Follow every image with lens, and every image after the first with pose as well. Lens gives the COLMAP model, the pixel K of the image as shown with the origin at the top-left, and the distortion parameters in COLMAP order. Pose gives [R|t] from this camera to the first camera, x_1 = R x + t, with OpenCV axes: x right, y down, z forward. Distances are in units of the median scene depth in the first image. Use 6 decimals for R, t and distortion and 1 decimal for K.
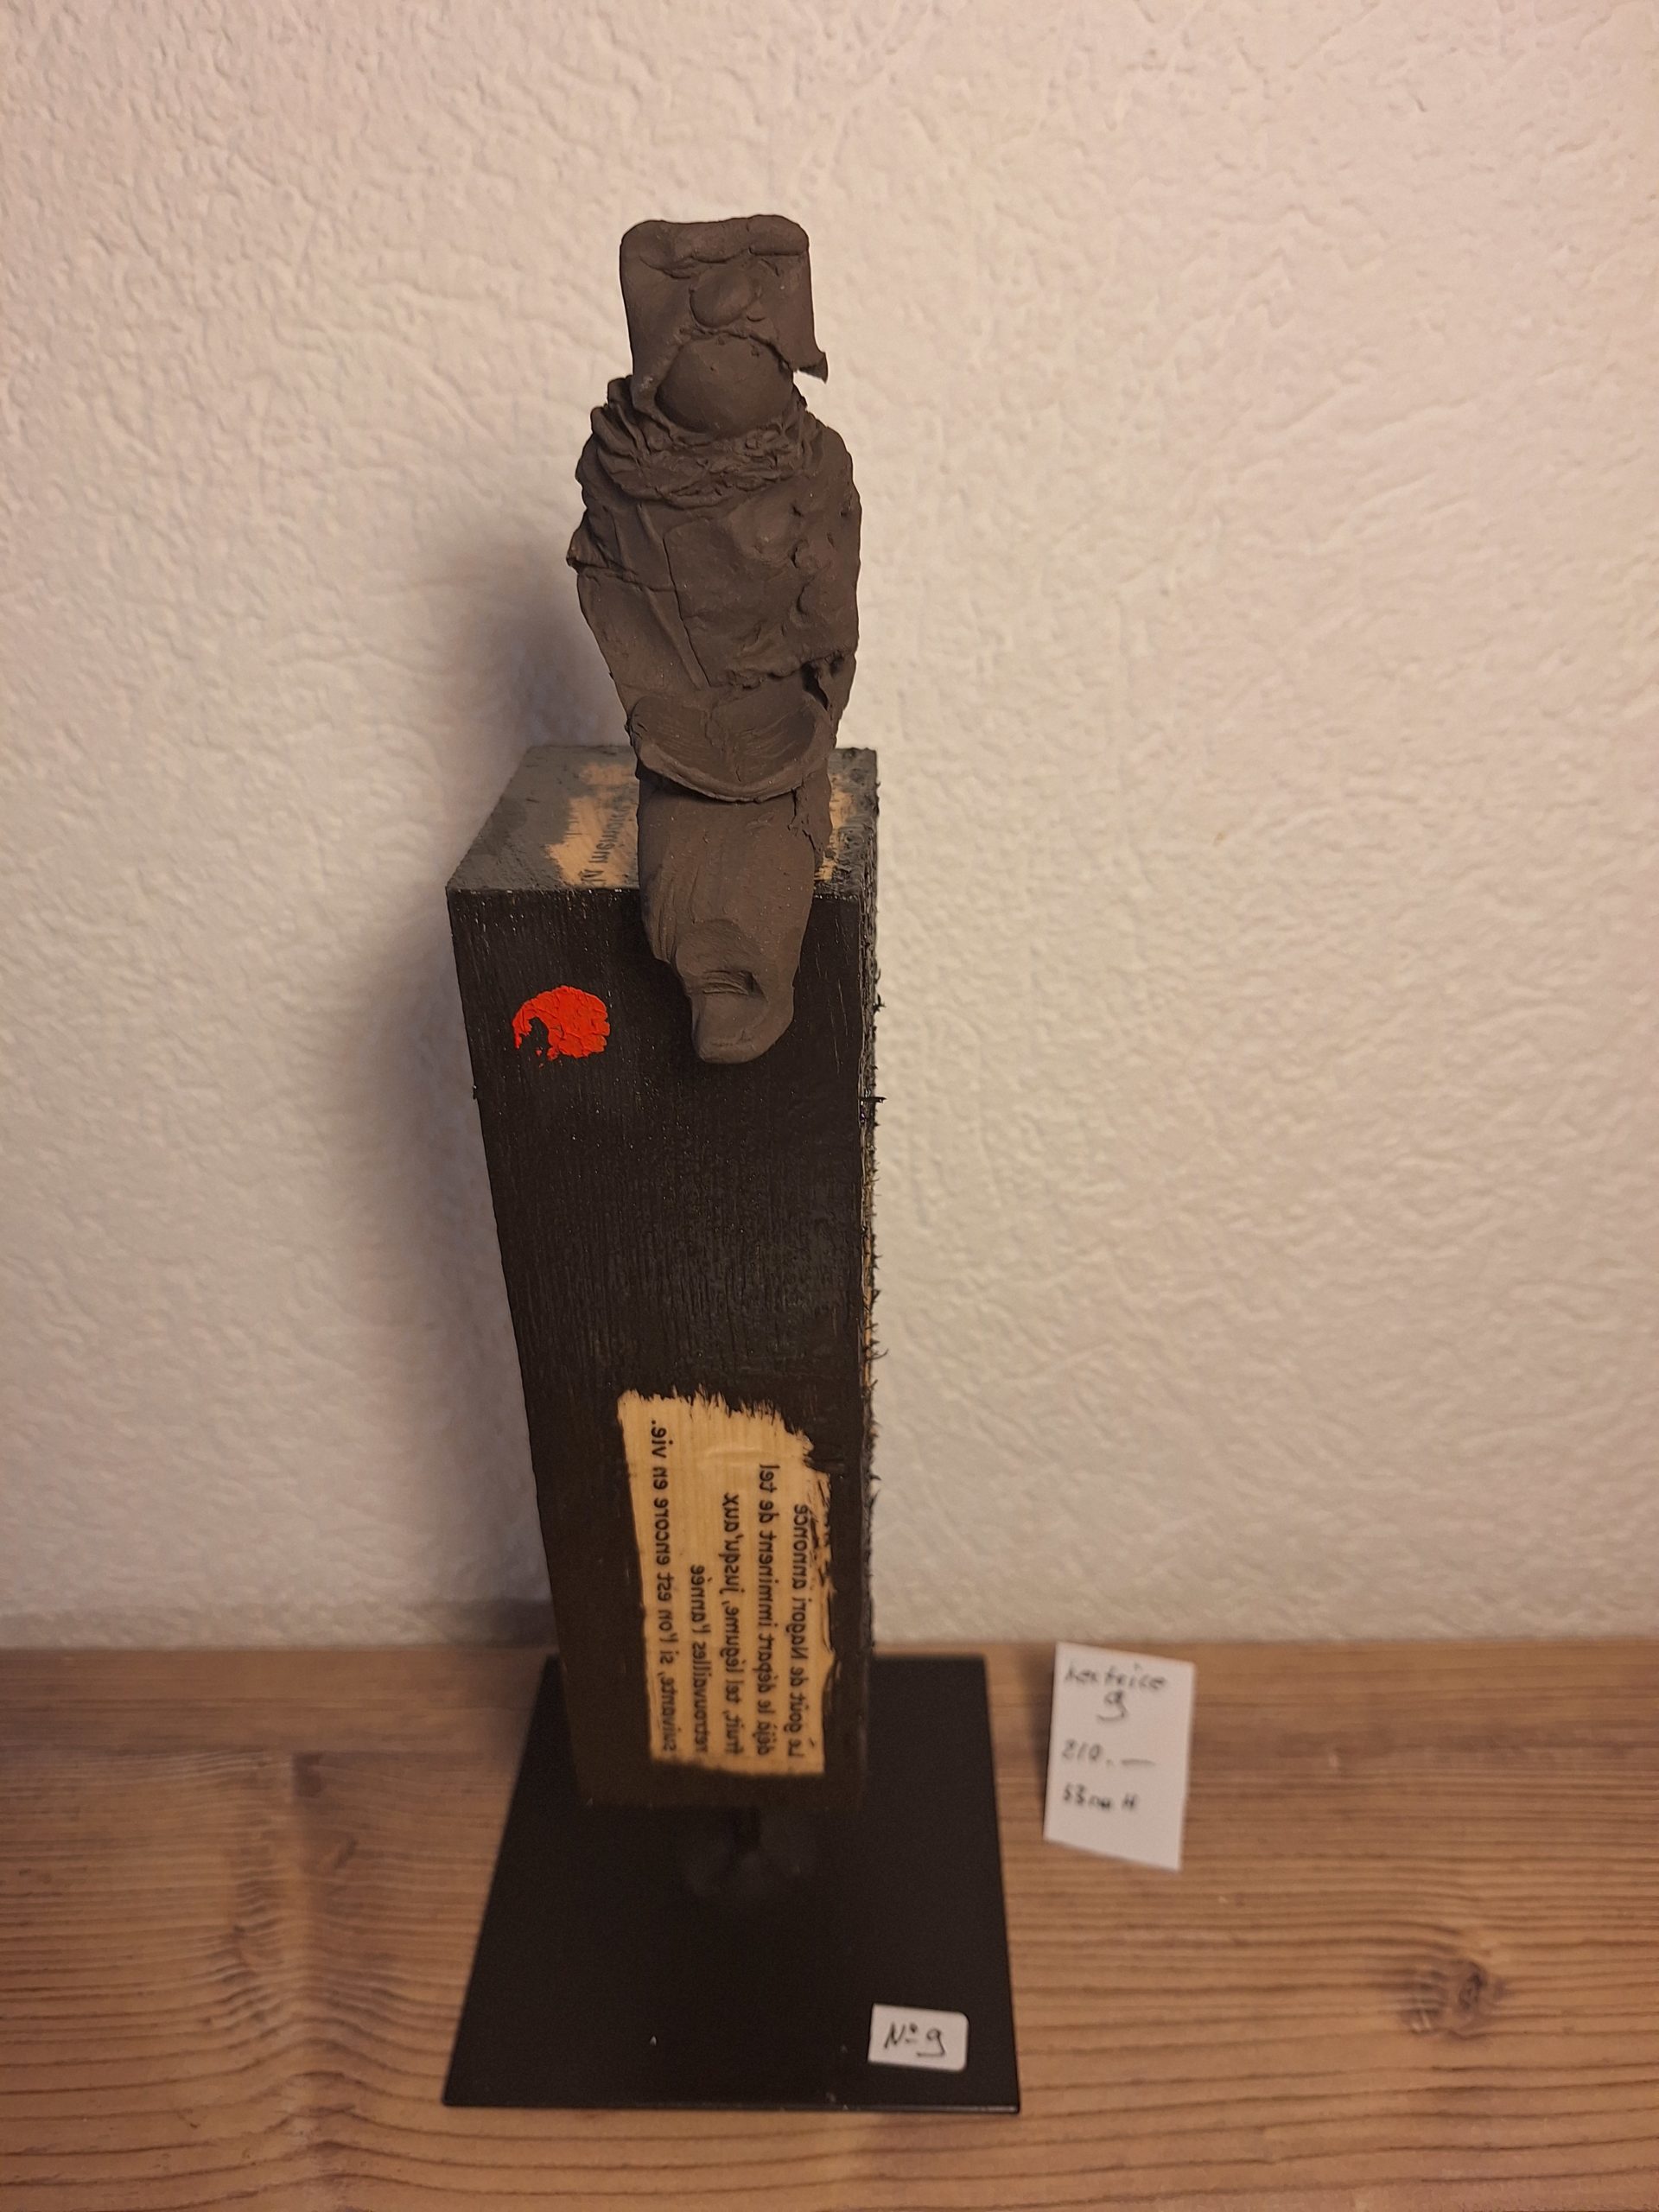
lens RADIAL K [[1373.1, 0, 830.6], [0, 1373.1, 1123.8], [0, 0, 1]] dist [-0.008704, -0.015924]
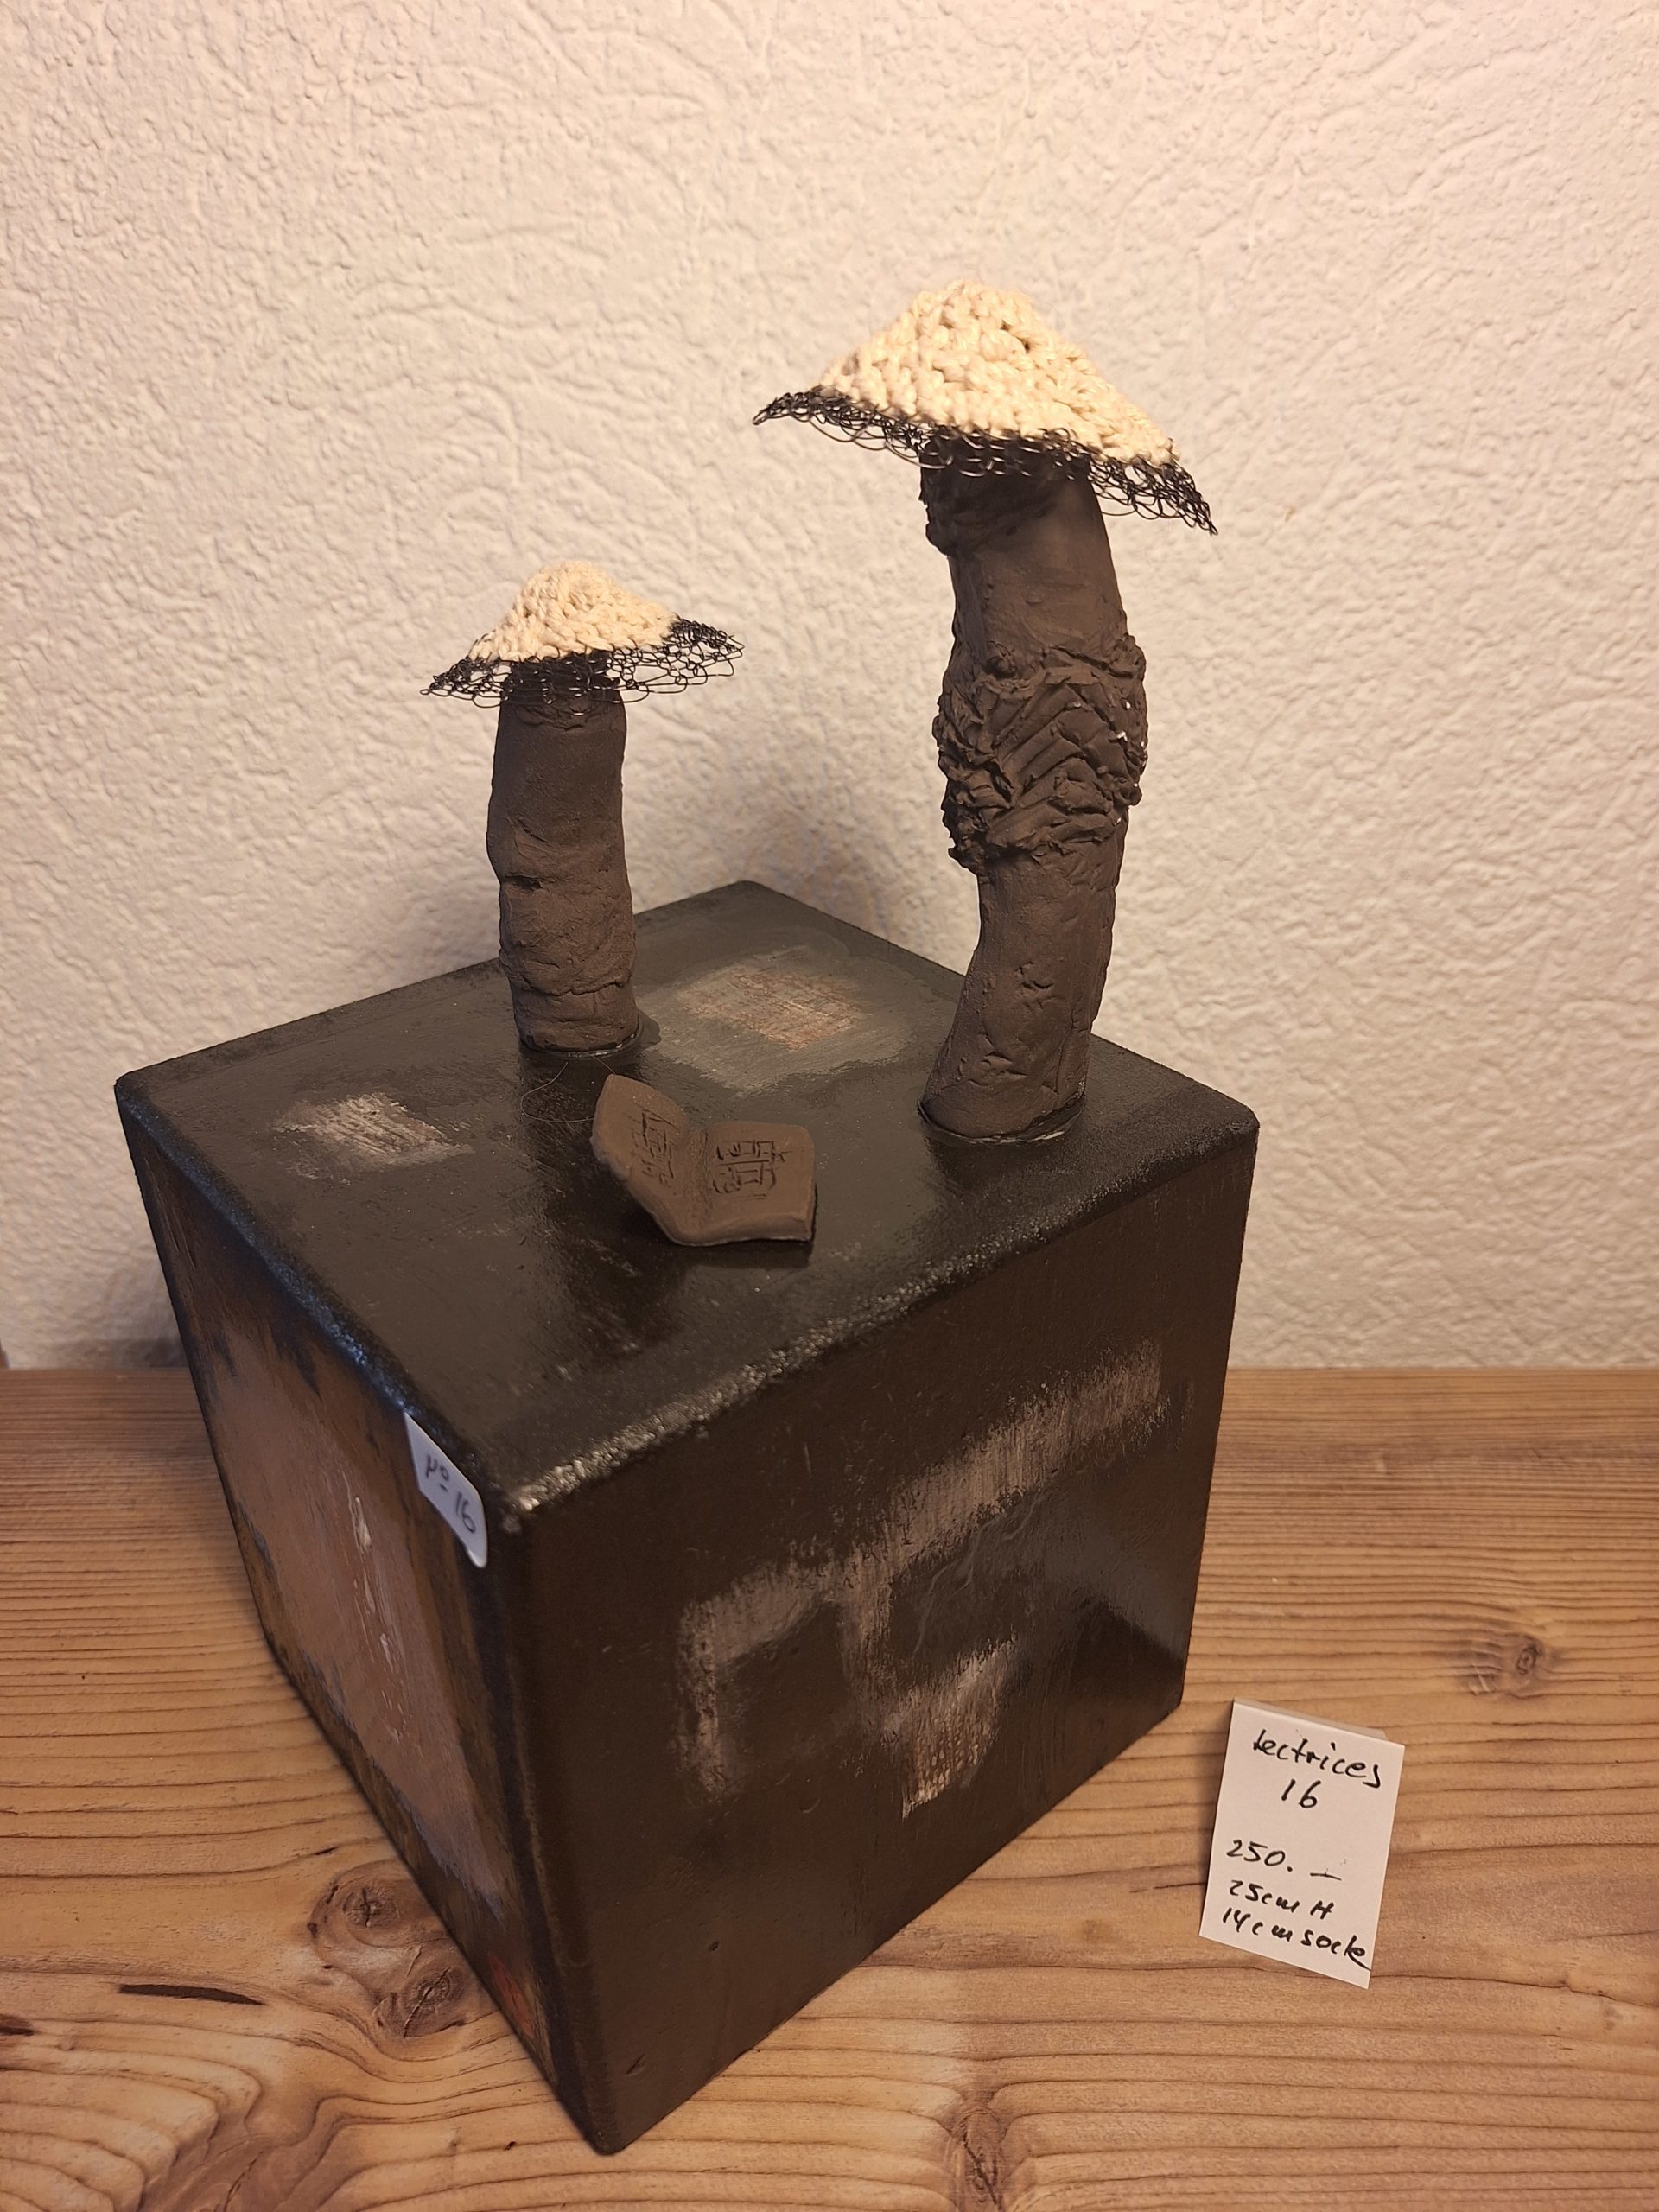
lens RADIAL K [[1373.1, 0, 811.0], [0, 1373.1, 1118.8], [0, 0, 1]] dist [-0.008704, -0.015924]
pose [[0.999920, 0.012446, -0.002313, -0.060146], [-0.012417, 0.999851, 0.012033, 0.227670], [0.002463, -0.012003, 0.999925, -0.010613]]
